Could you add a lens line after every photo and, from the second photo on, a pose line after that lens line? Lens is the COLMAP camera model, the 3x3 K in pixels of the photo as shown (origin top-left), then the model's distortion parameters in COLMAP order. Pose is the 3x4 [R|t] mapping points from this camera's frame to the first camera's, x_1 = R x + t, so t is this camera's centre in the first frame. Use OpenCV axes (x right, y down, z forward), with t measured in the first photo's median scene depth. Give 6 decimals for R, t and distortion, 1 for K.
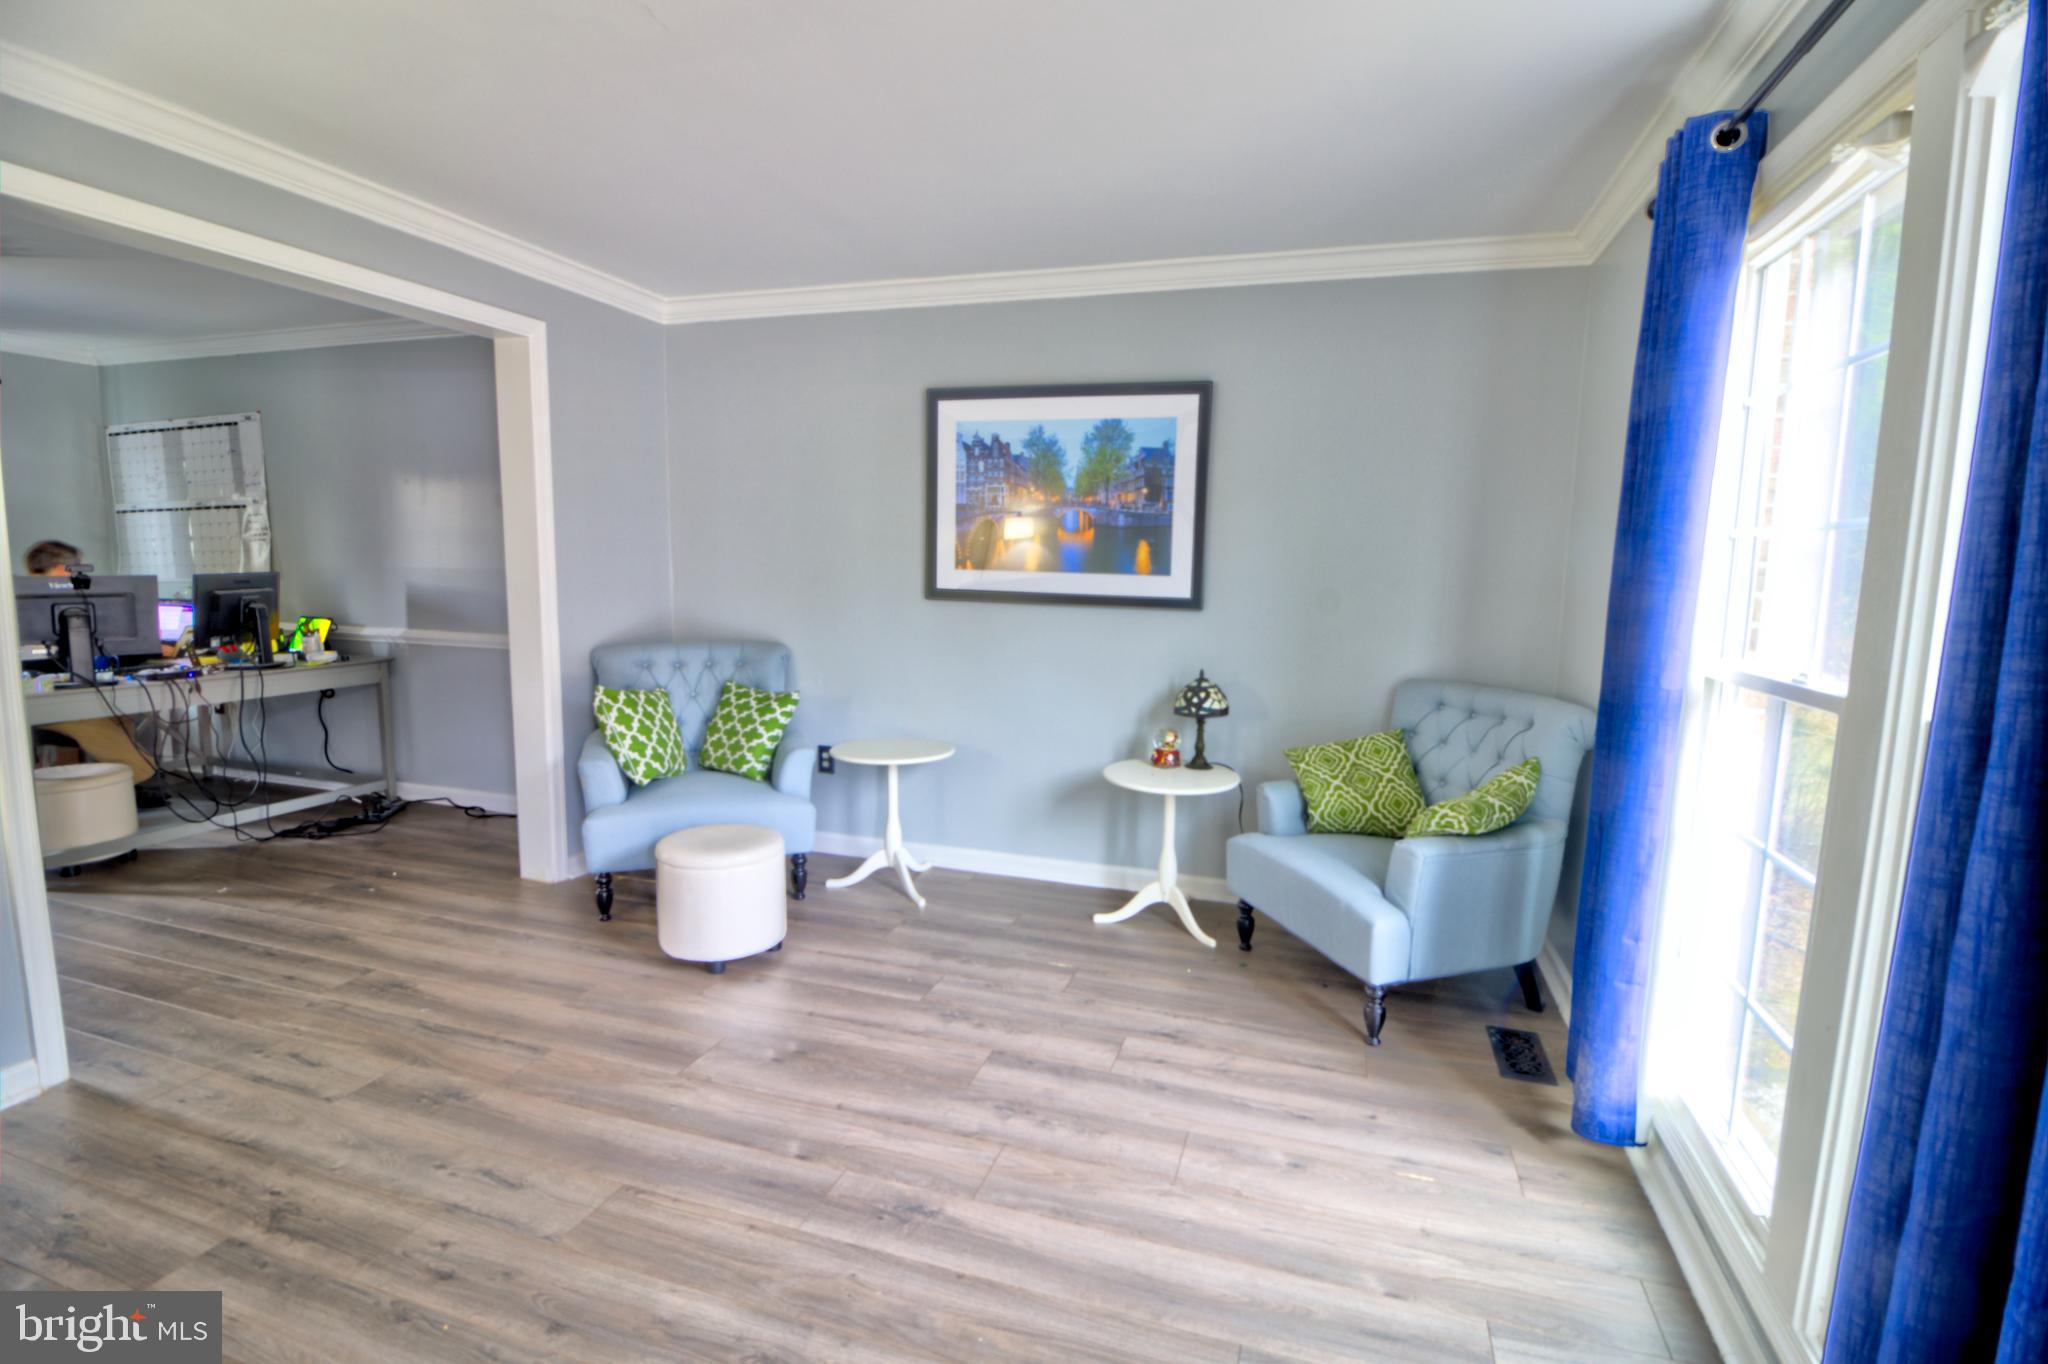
lens RADIAL K [[946.3, 0, 1069.9], [0, 946.3, 681.1], [0, 0, 1]] dist [-0.006938, -0.006040]
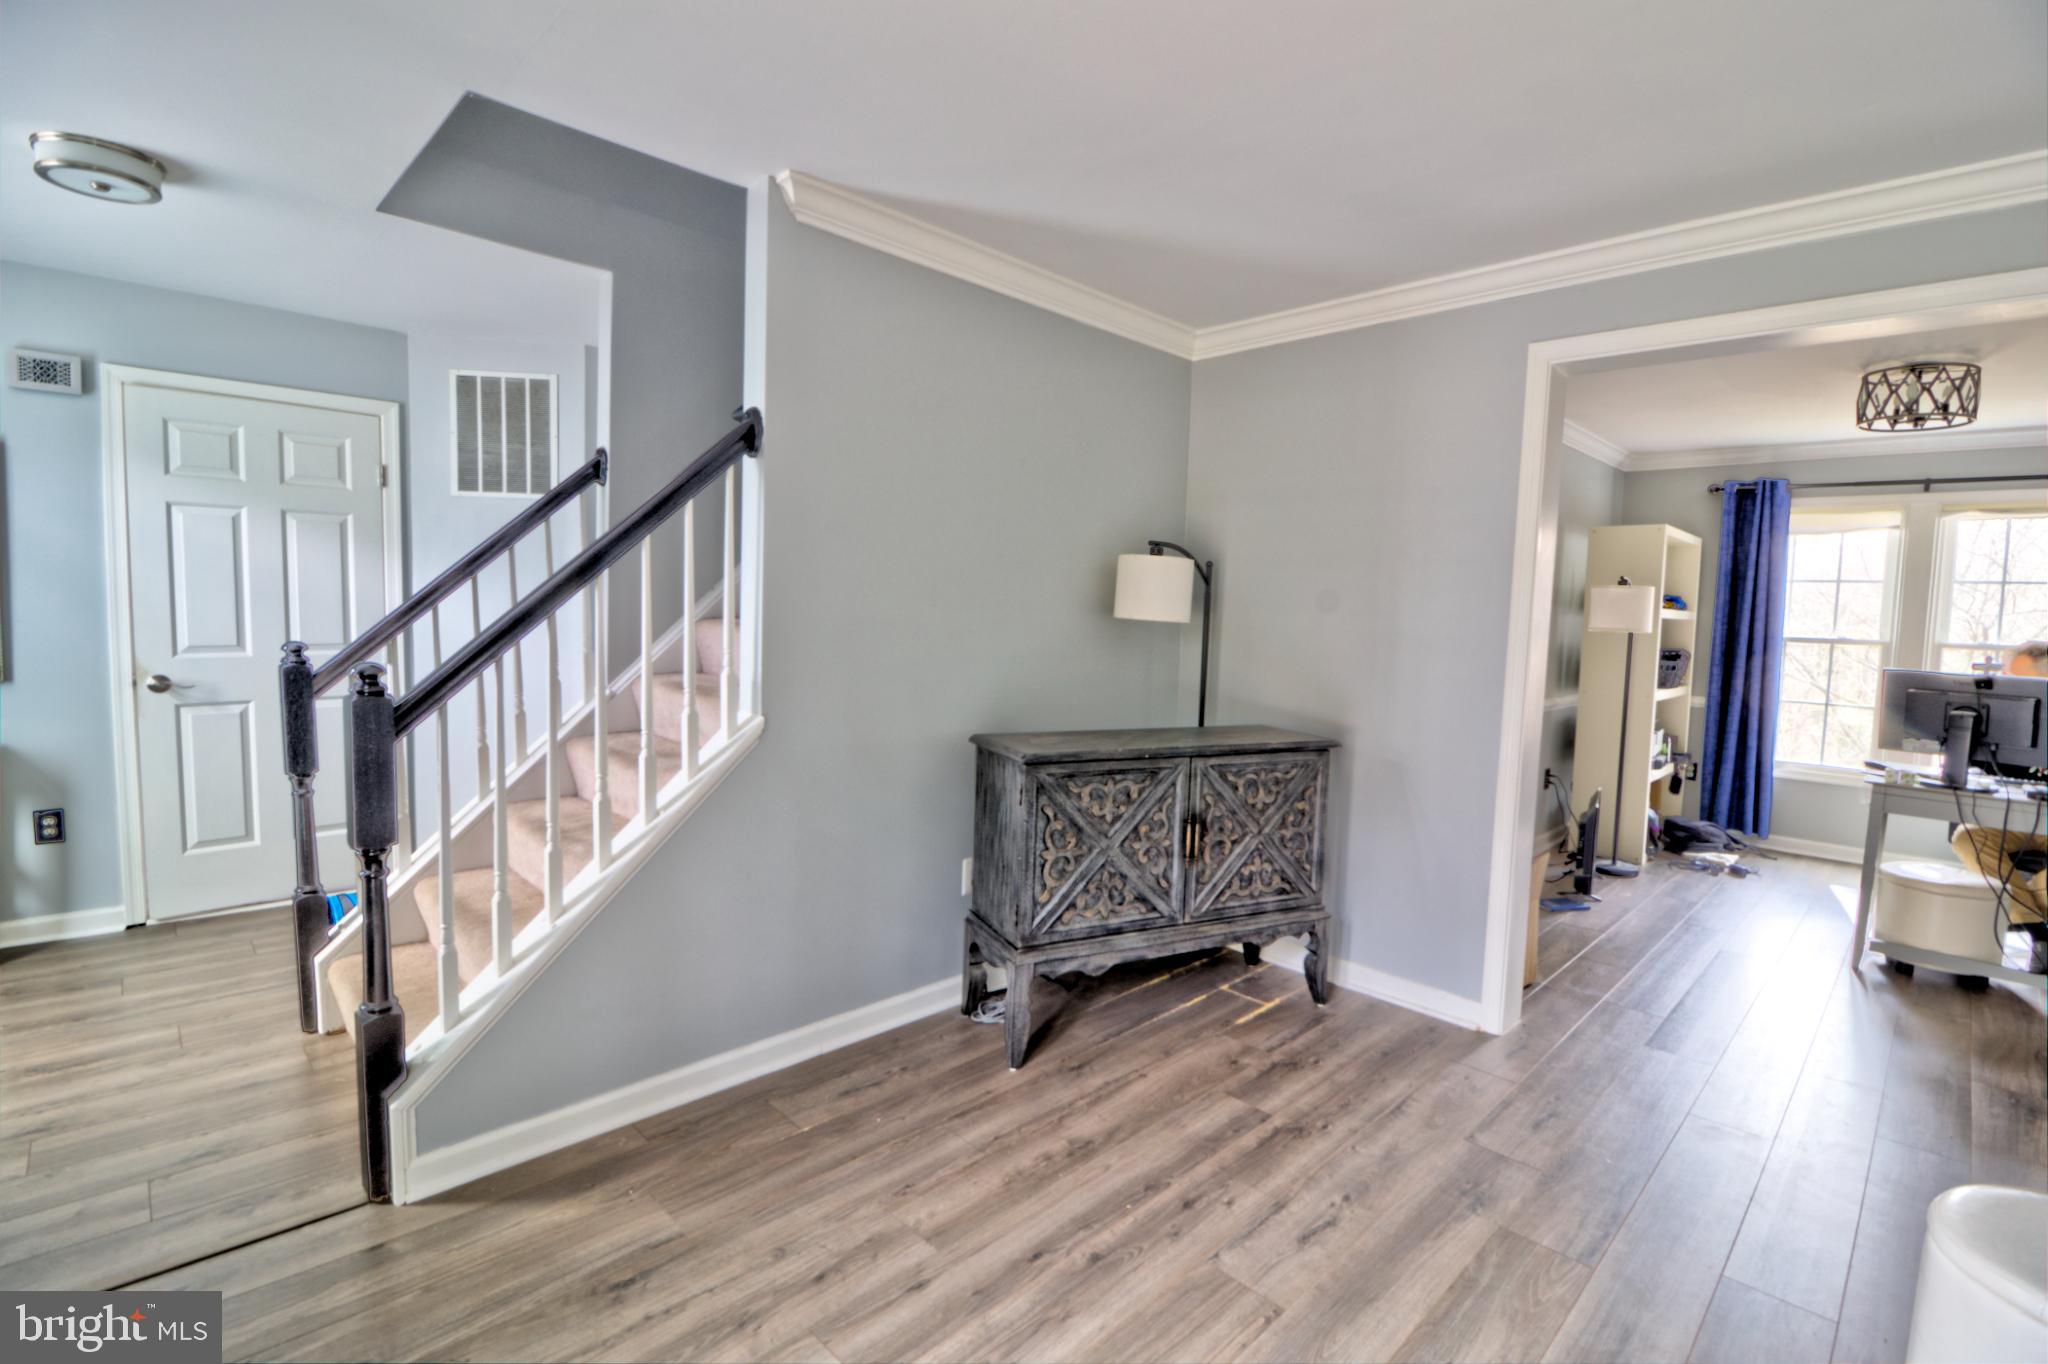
lens RADIAL K [[946.3, 0, 1037.1], [0, 946.3, 678.8], [0, 0, 1]] dist [-0.006938, -0.006040]
pose [[-0.479147, 0.026594, -0.877331, 0.358914], [-0.160110, 0.980122, 0.117153, -0.106831], [0.863008, 0.196603, -0.465365, 0.948082]]
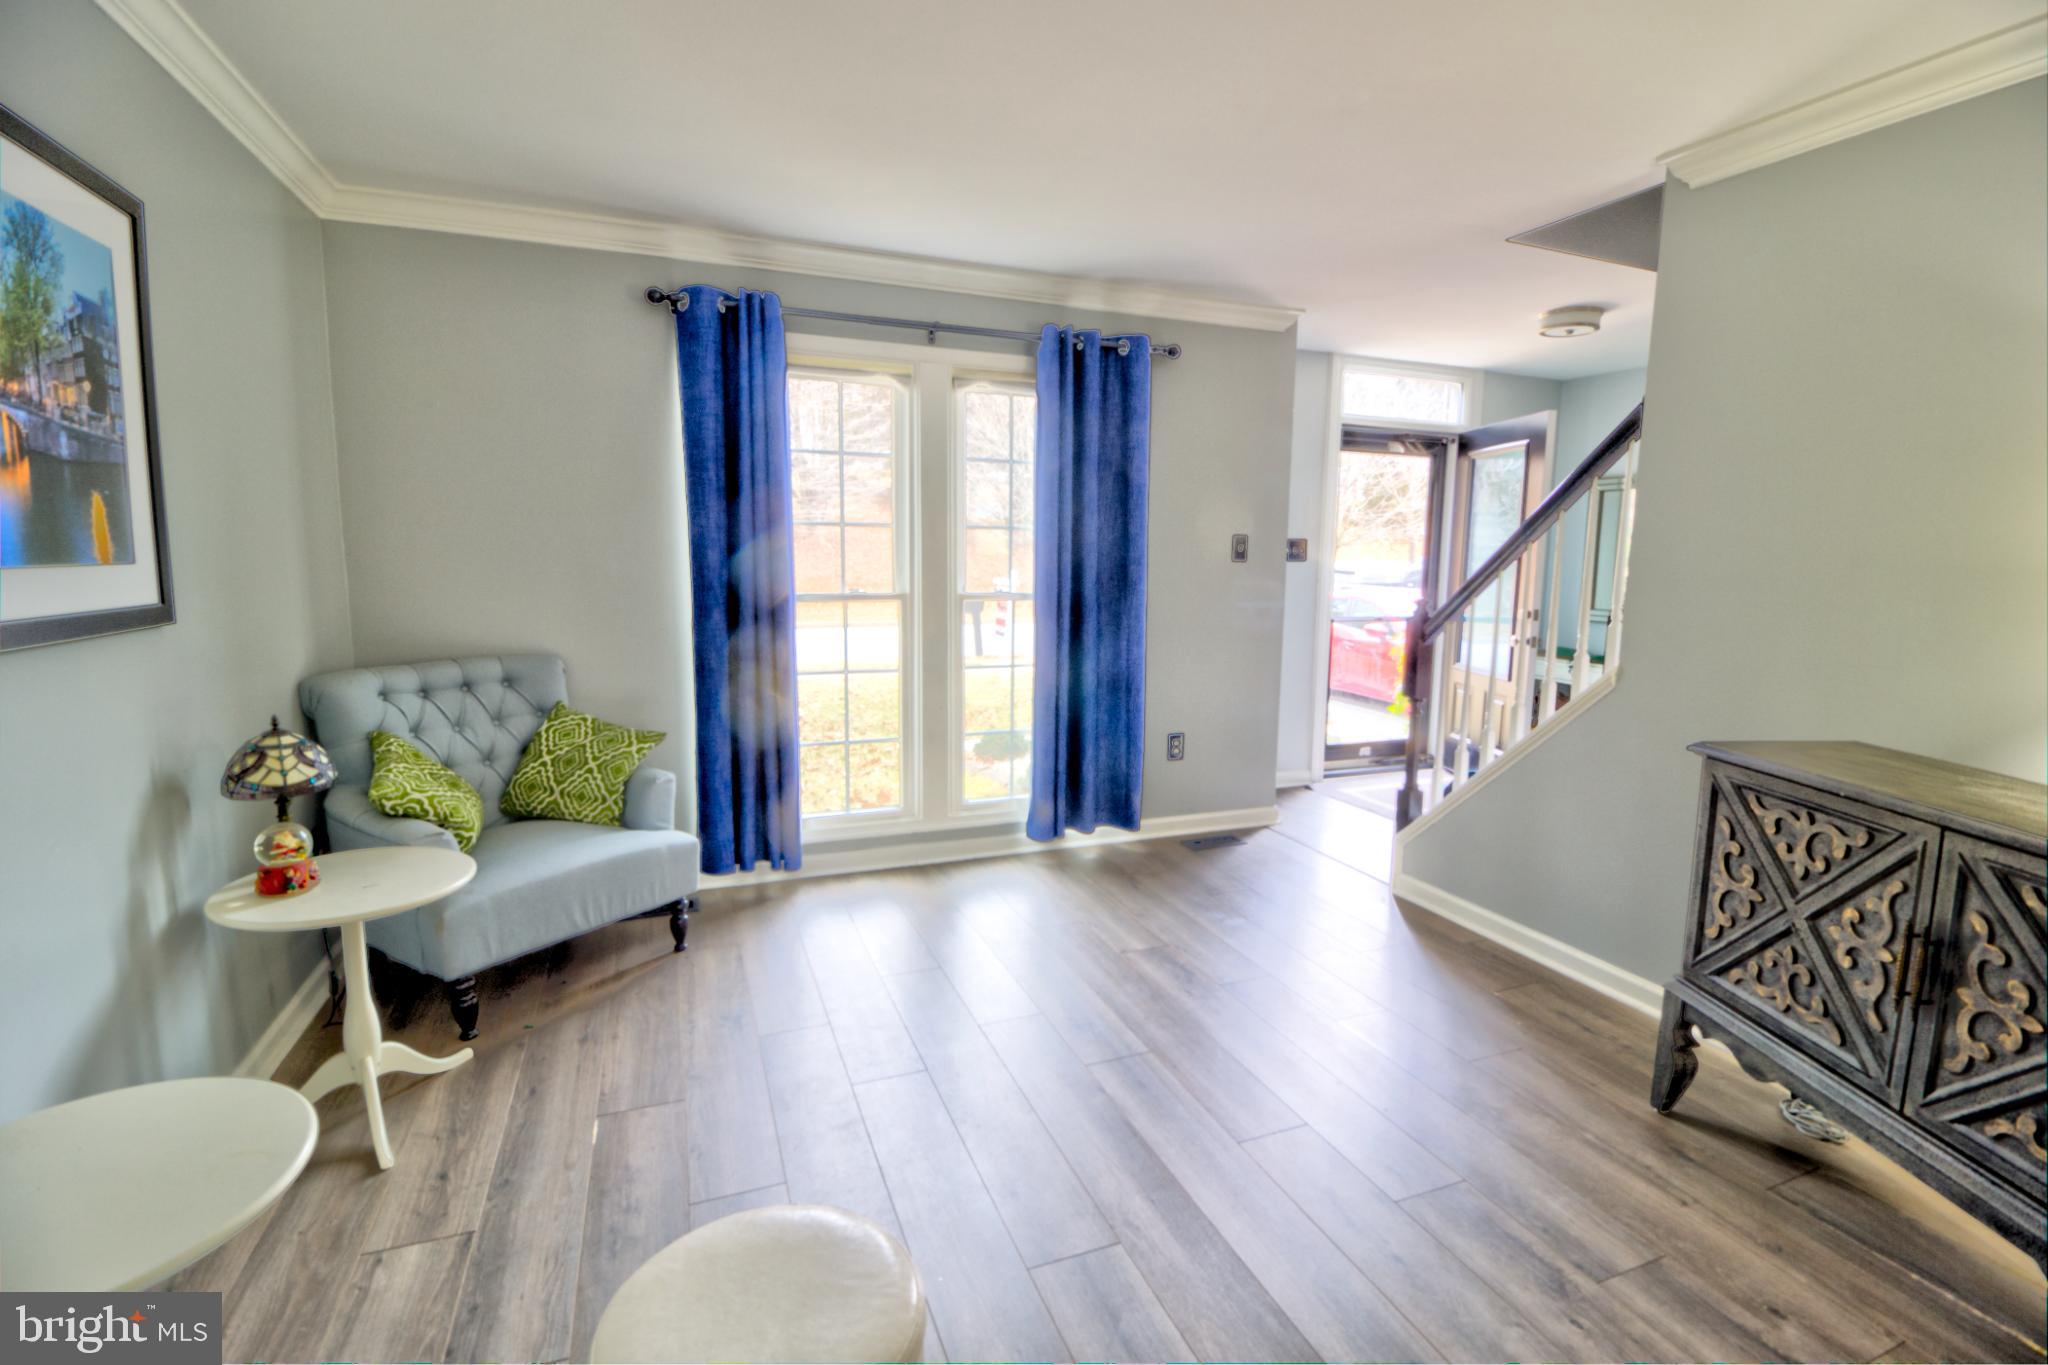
lens RADIAL K [[946.3, 0, 1038.7], [0, 946.3, 678.1], [0, 0, 1]] dist [-0.006938, -0.006040]
pose [[-0.603347, -0.140043, 0.785086, -0.947566], [0.076143, 0.969846, 0.231517, -0.208596], [-0.793835, 0.199464, -0.574491, 1.461114]]
